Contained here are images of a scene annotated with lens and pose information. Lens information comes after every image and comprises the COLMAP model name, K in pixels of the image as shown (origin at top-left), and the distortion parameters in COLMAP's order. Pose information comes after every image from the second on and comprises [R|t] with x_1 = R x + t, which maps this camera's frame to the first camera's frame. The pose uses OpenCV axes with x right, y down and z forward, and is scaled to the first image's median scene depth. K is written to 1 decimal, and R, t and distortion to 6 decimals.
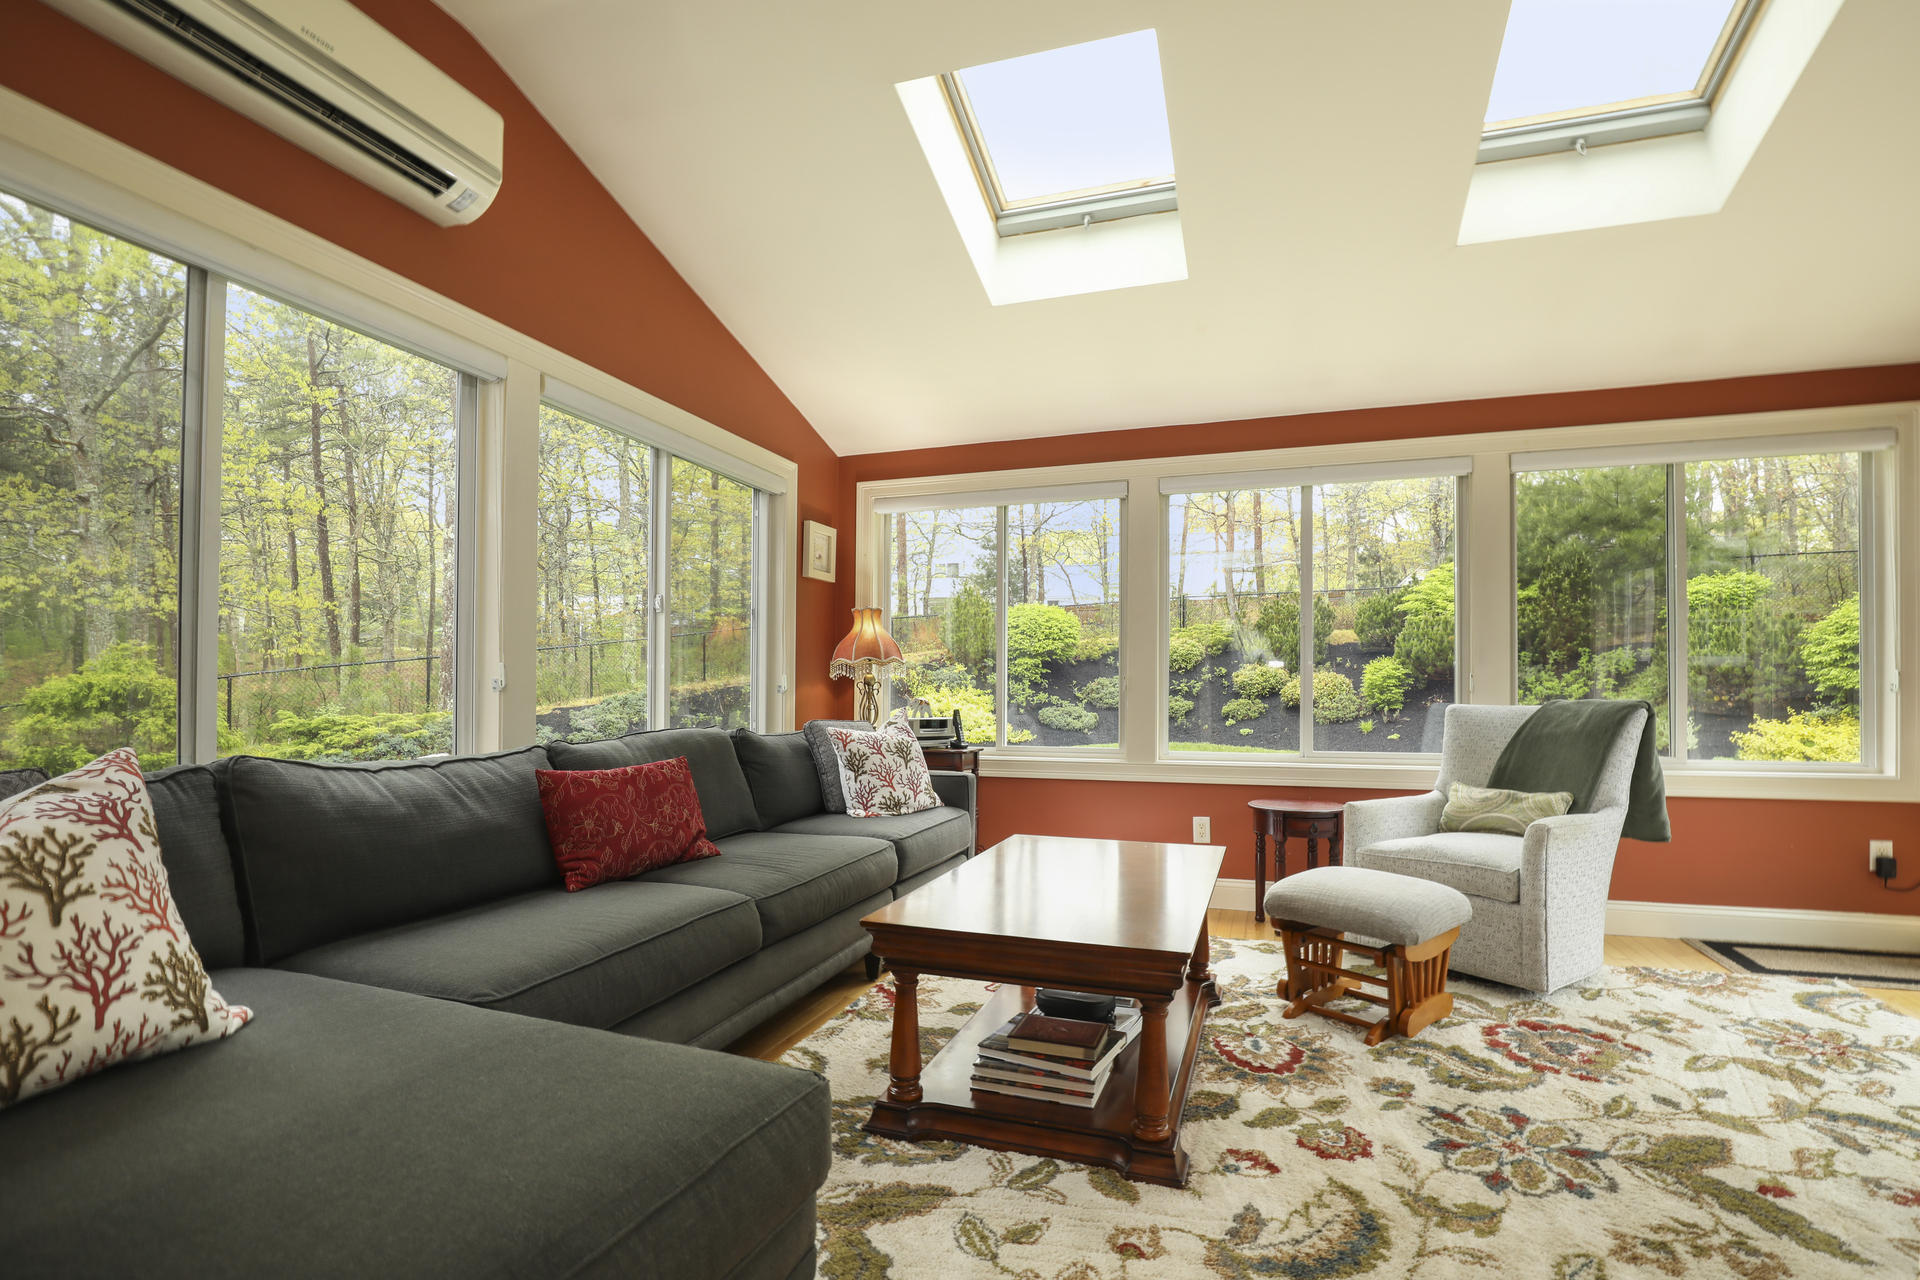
lens RADIAL K [[897.1, 0, 983.8], [0, 897.1, 671.6], [0, 0, 1]] dist [-0.023623, 0.004013]
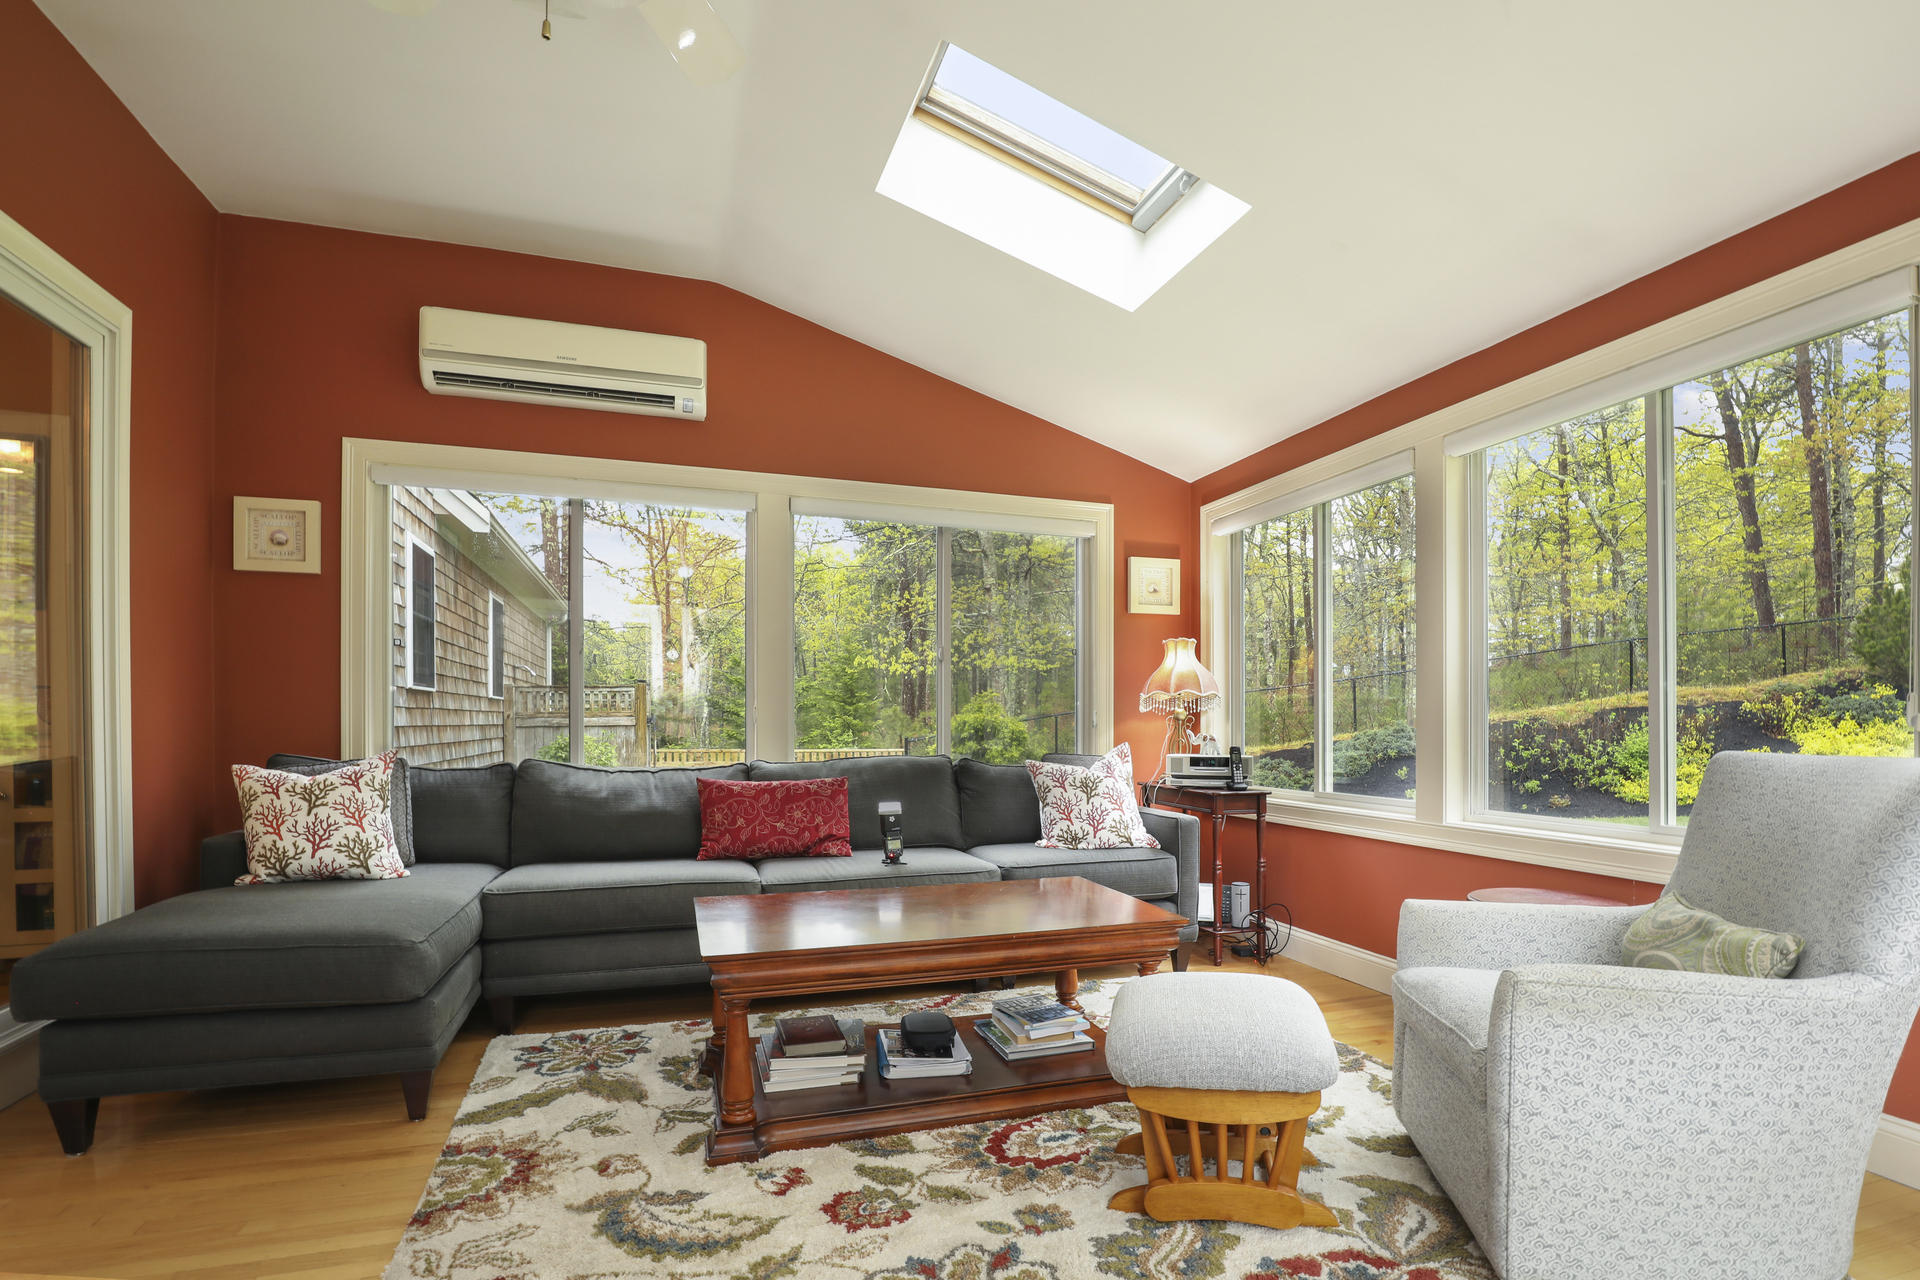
lens RADIAL K [[940.9, 0, 967.2], [0, 940.9, 715.0], [0, 0, 1]] dist [-0.022044, -0.000376]
pose [[0.597391, -0.007552, -0.801915, 0.684779], [0.014986, 0.999886, 0.001748, 0.005695], [0.801810, -0.013062, 0.597436, 0.277105]]
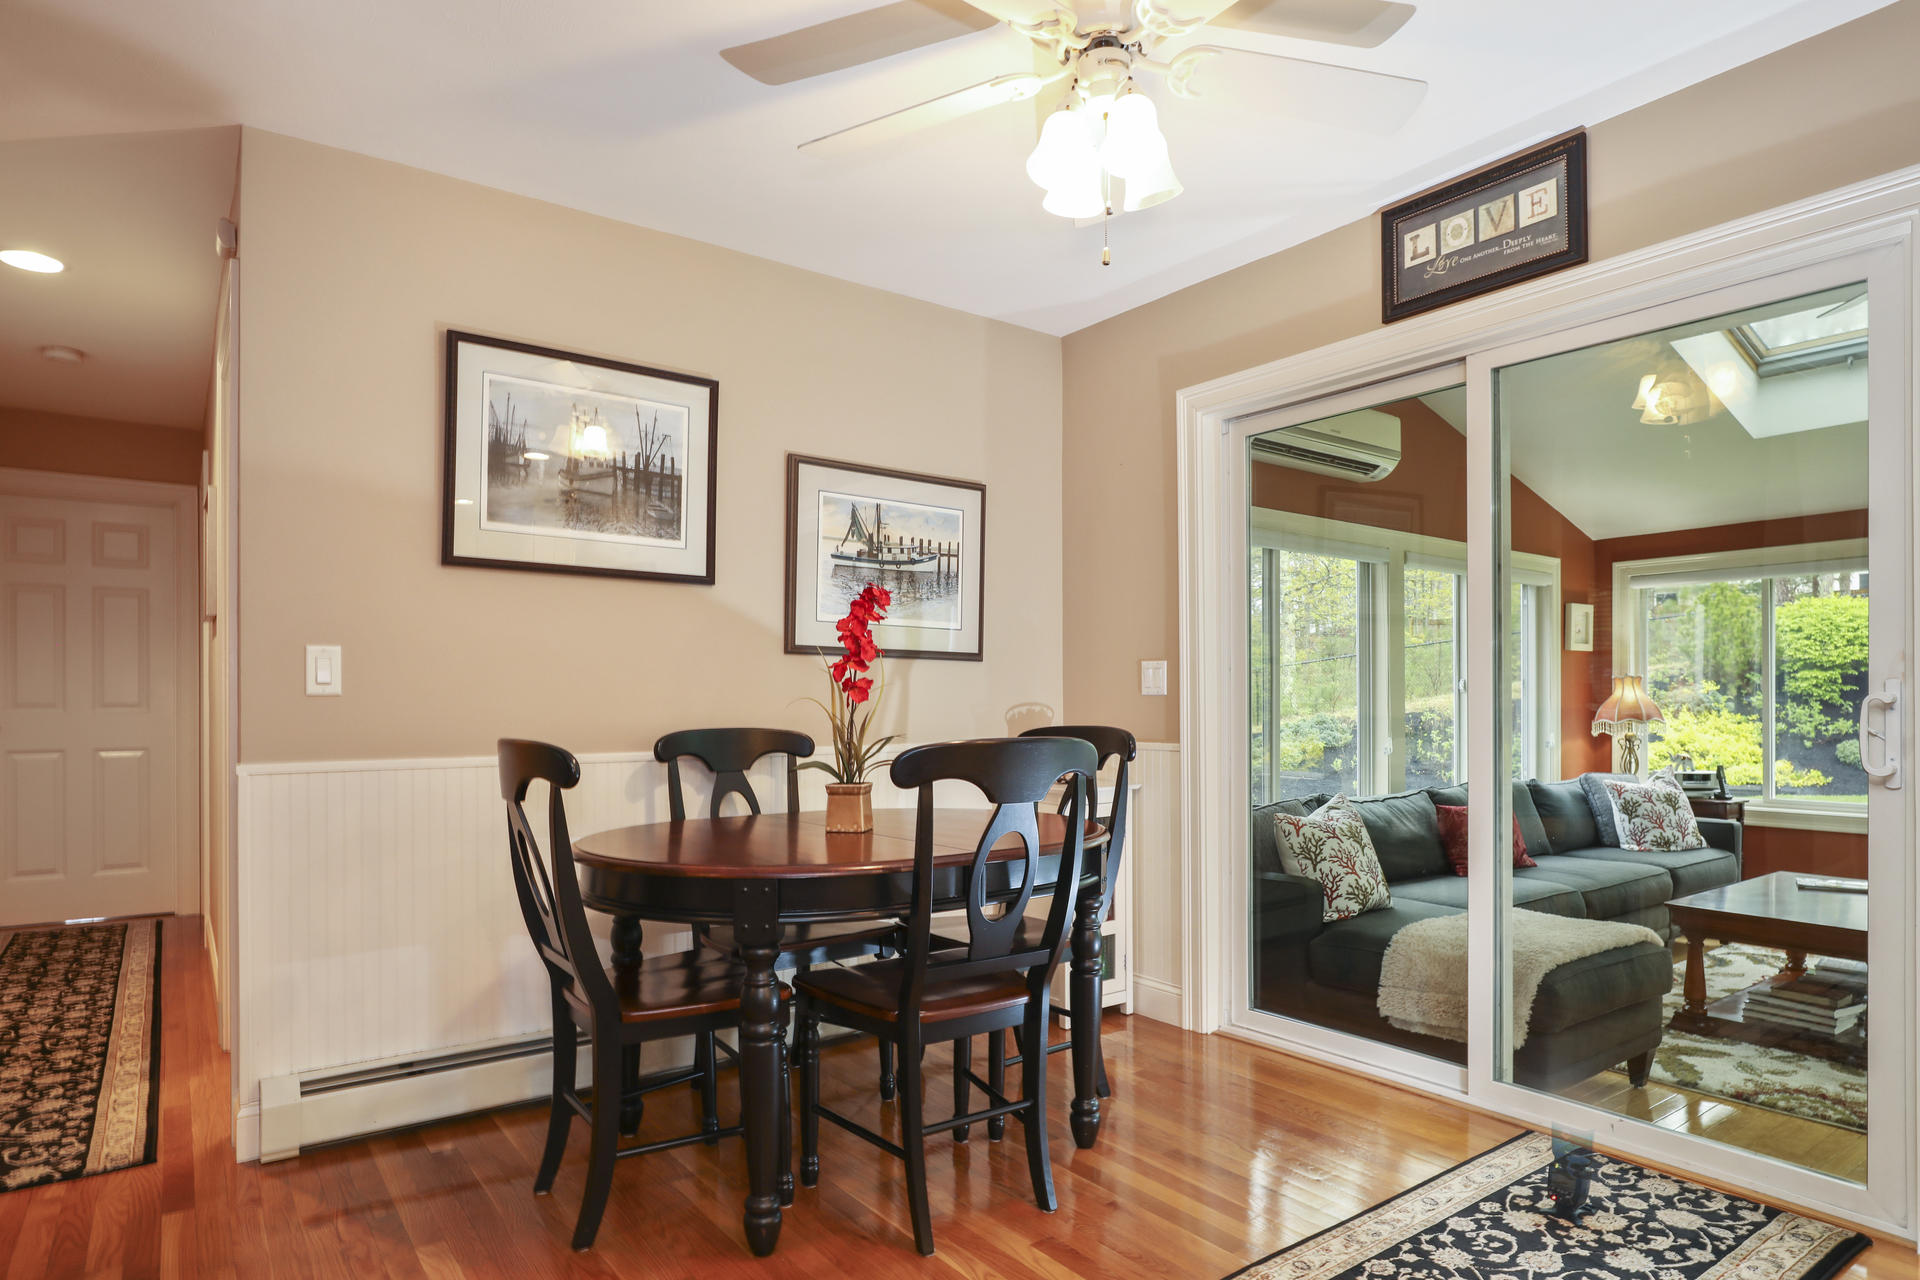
lens RADIAL K [[1064.6, 0, 962.2], [0, 1064.6, 698.5], [0, 0, 1]] dist [-0.026150, 0.004287]
pose [[0.802240, -0.005717, -0.596974, -0.006450], [0.015115, 0.999828, 0.010736, -0.087338], [0.596810, -0.017636, 0.802189, -0.790175]]
